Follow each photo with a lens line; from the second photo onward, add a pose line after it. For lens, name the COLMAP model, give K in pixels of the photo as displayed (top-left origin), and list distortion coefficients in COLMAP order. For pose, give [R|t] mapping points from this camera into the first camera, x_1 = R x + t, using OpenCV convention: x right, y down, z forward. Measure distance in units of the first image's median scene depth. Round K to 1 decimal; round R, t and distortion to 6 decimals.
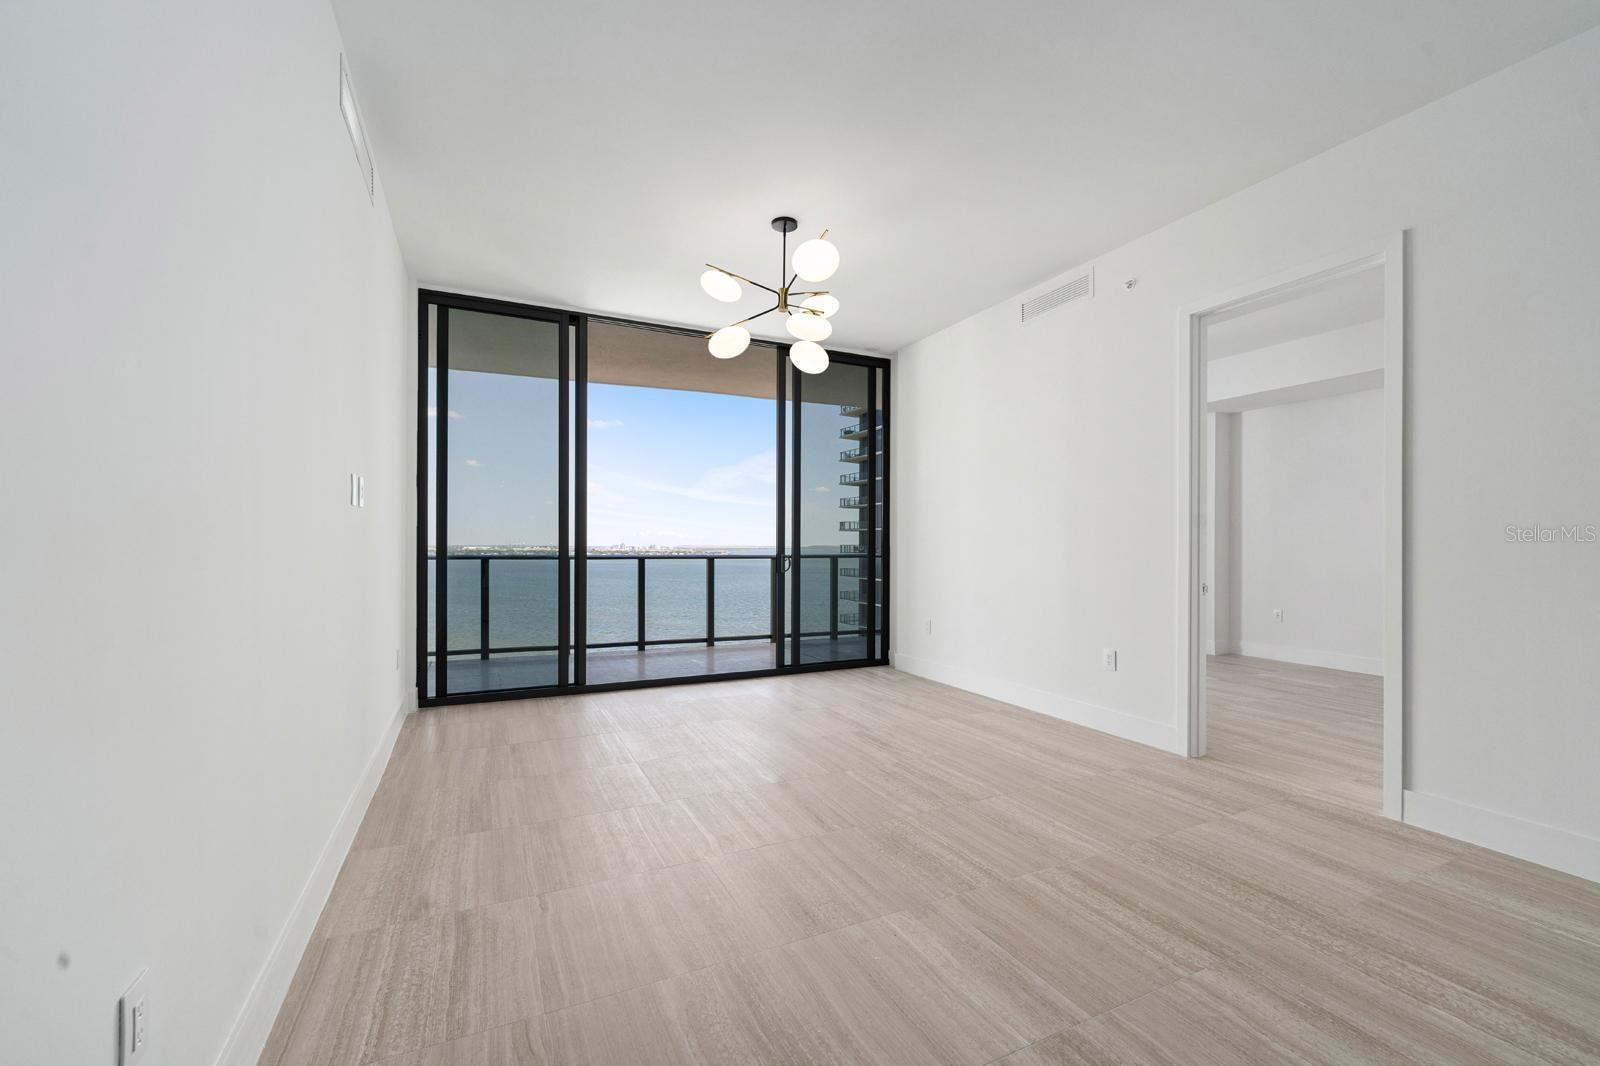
lens RADIAL K [[657.7, 0, 784.7], [0, 657.7, 541.9], [0, 0, 1]] dist [0.000879, -0.000064]
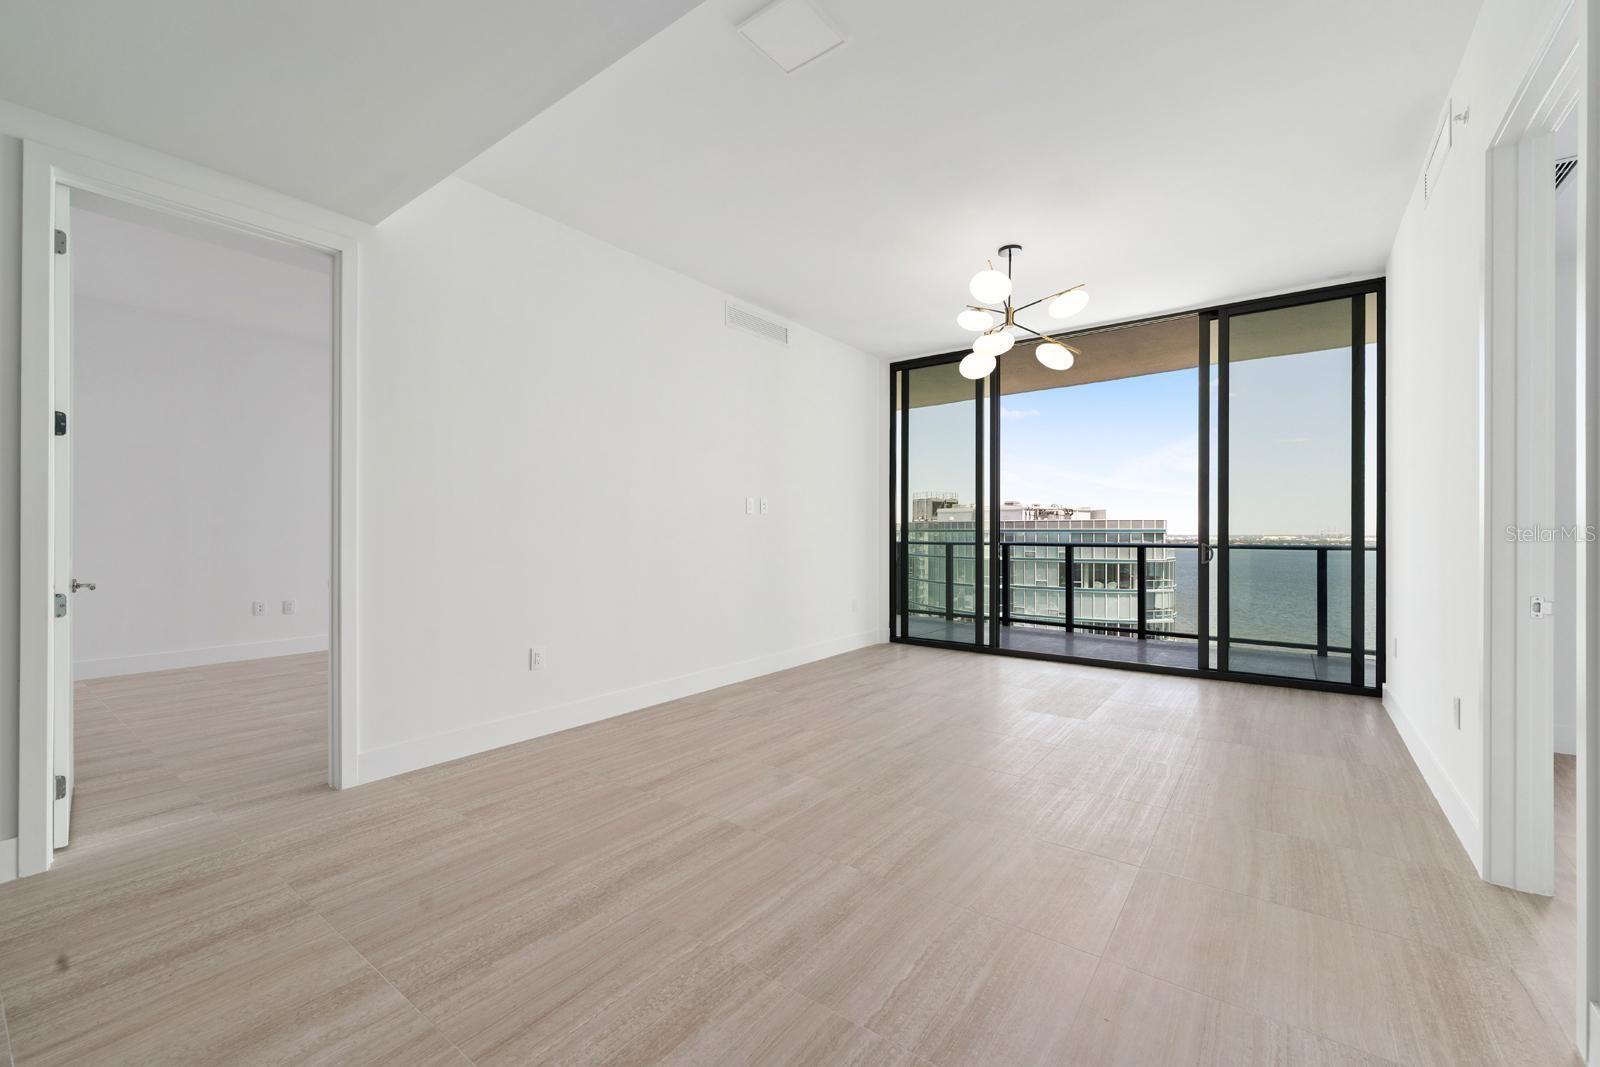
lens RADIAL K [[644.8, 0, 800.0], [0, 644.8, 533.5], [0, 0, 1]] dist [0.000567, 0.000048]
pose [[0.471018, -0.000939, -0.882123, 0.802984], [0.004935, 0.999987, 0.001571, 0.000293], [0.882110, -0.005093, 0.471016, 0.153116]]
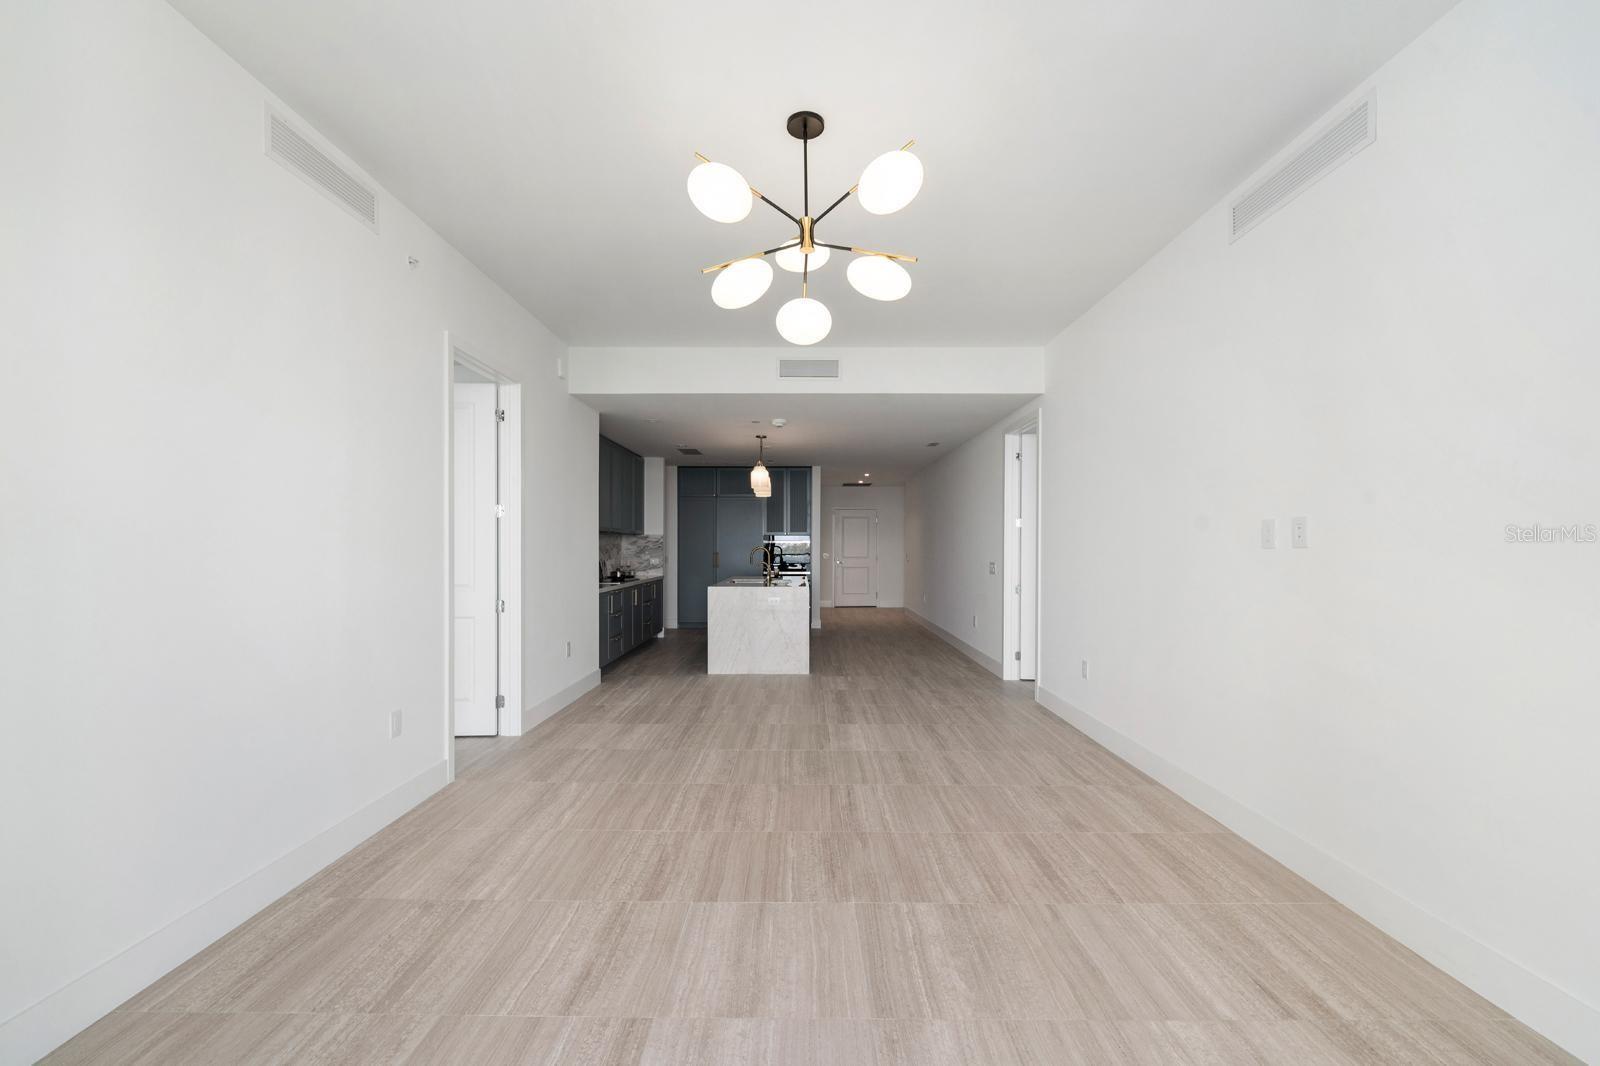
lens RADIAL K [[644.8, 0, 800.0], [0, 644.8, 533.0], [0, 0, 1]] dist [0.000567, 0.000048]
pose [[-0.906018, 0.002970, 0.423229, -0.287599], [-0.007329, 0.999715, -0.022706, -0.036951], [-0.423176, -0.023674, -0.905738, 1.612185]]
